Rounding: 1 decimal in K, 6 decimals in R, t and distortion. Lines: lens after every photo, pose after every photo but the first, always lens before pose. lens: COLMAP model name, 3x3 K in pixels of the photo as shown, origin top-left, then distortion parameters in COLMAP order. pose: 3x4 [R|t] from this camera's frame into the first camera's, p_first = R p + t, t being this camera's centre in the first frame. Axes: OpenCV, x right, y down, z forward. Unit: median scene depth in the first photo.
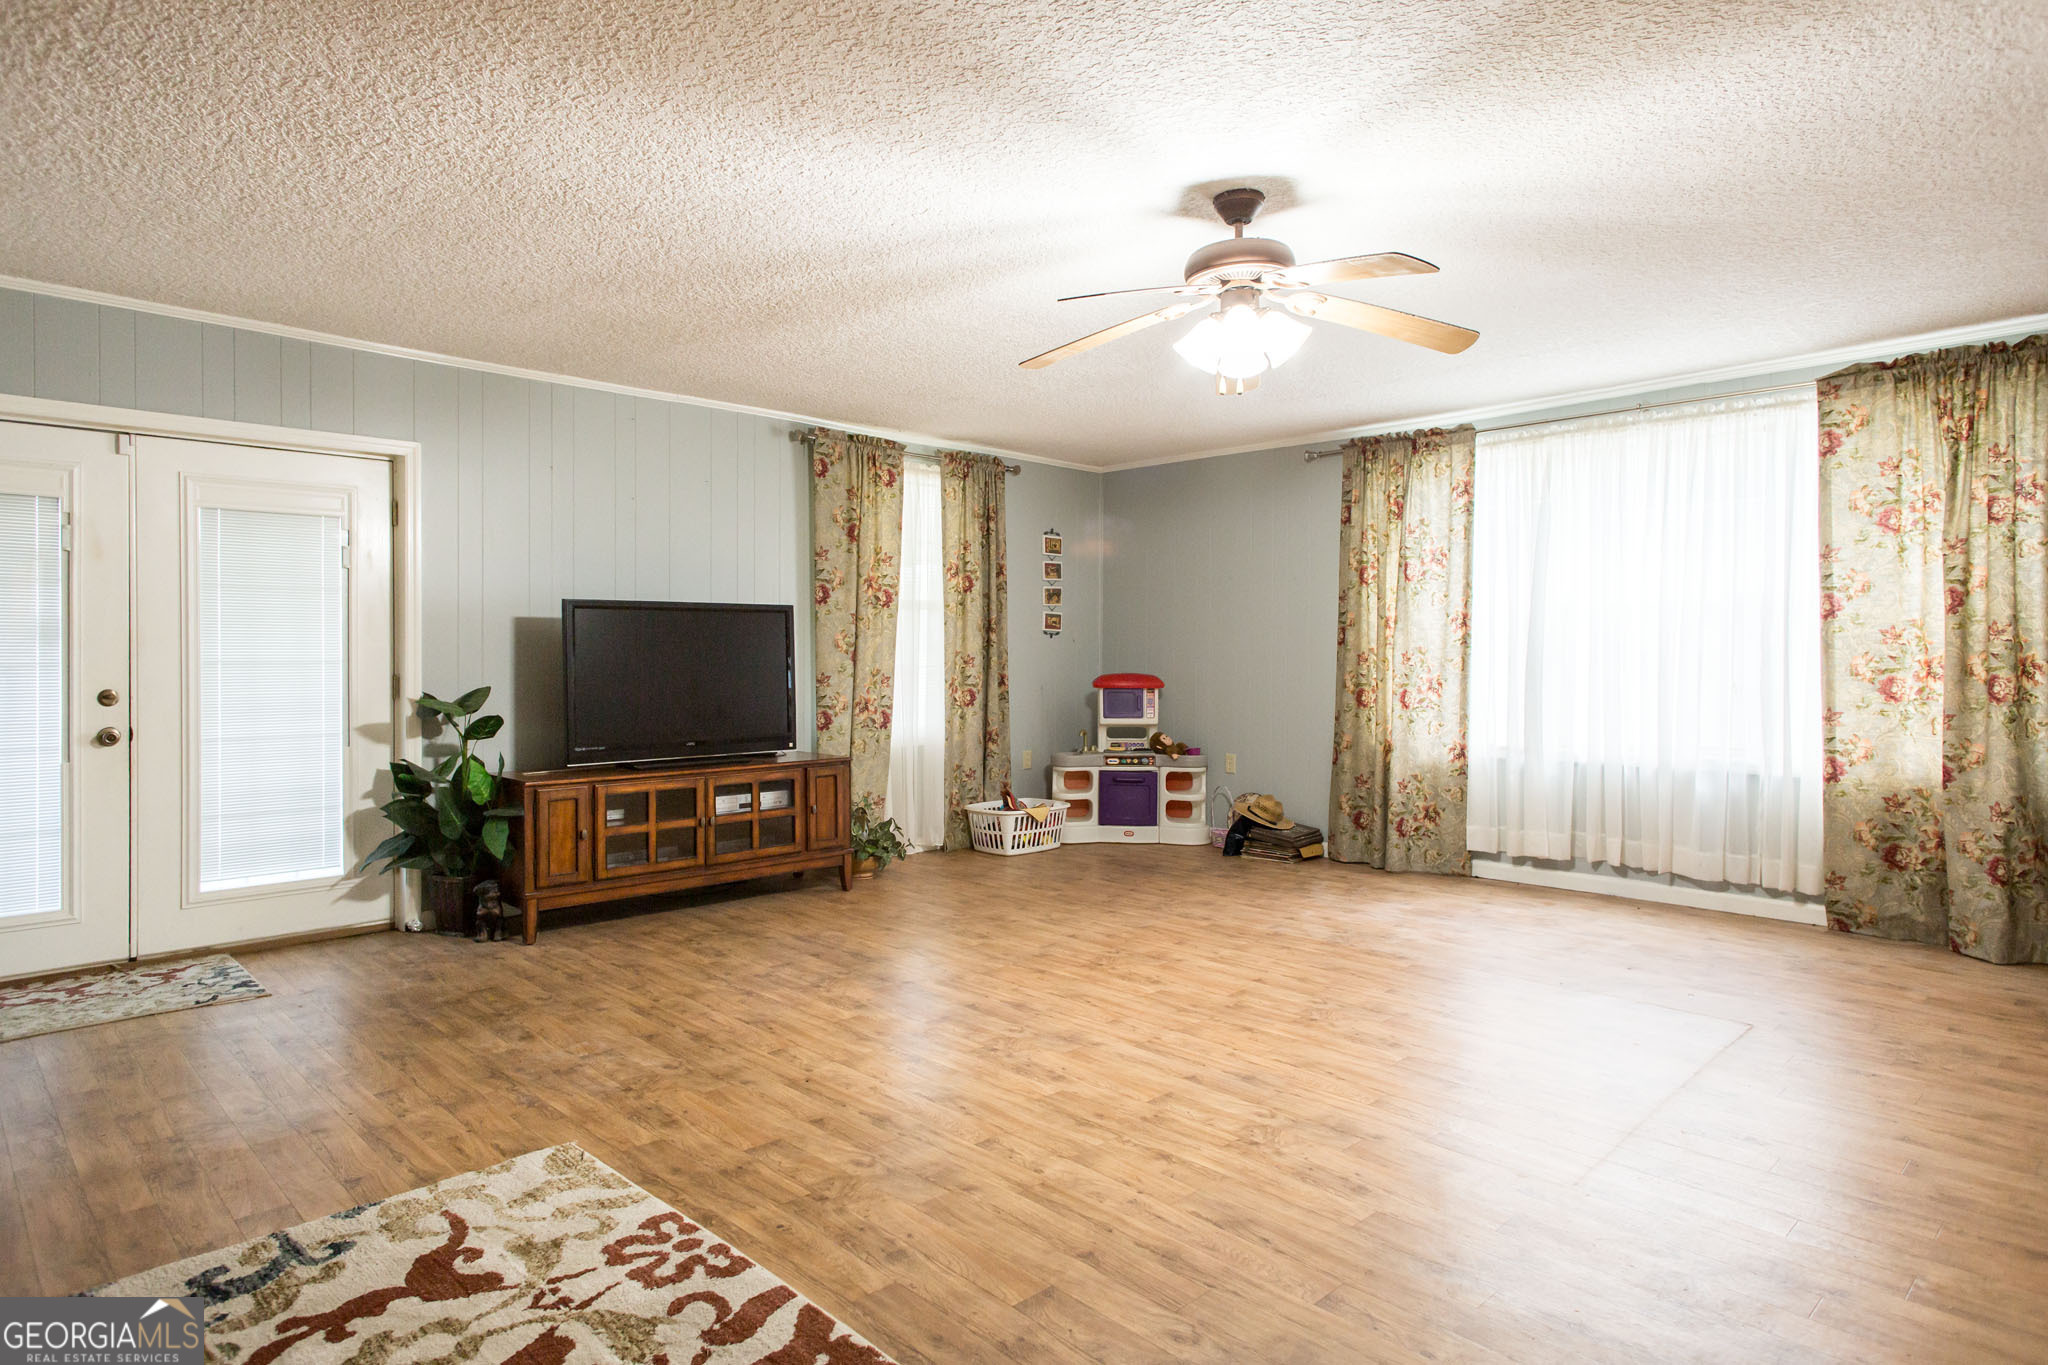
lens RADIAL K [[1161.9, 0, 1023.6], [0, 1161.9, 671.4], [0, 0, 1]] dist [0.017563, -0.001908]
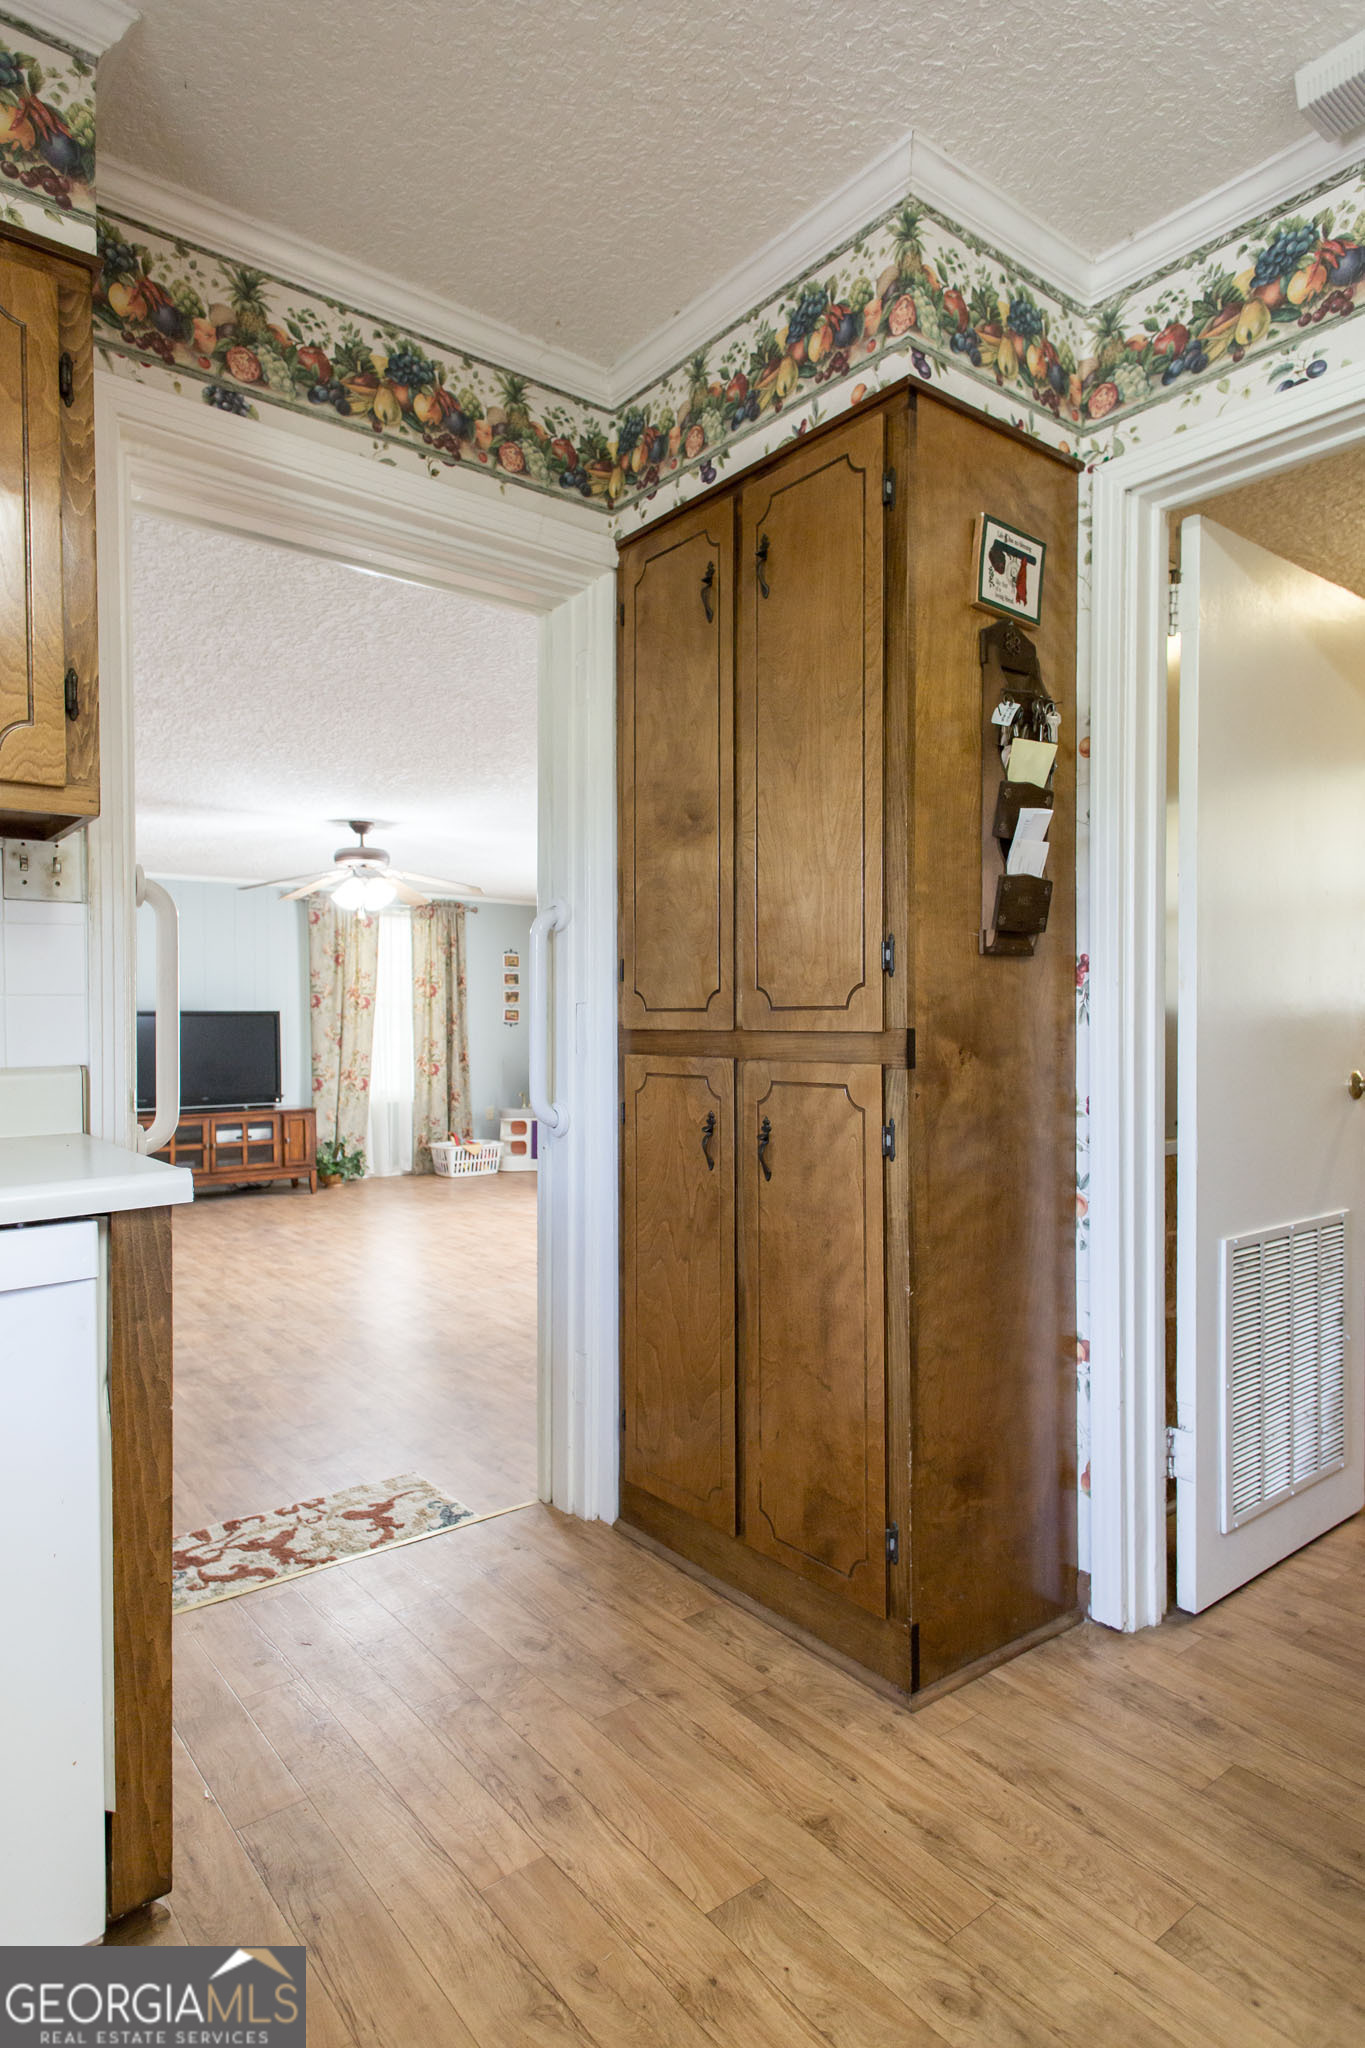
lens RADIAL K [[1161.9, 0, 683.8], [0, 1161.9, 1029.3], [0, 0, 1]] dist [0.017563, -0.001908]
pose [[0.995376, -0.005060, -0.095922, 0.408071], [0.003832, 0.999908, -0.012982, -0.007625], [0.095979, 0.012555, 0.995304, -0.419325]]
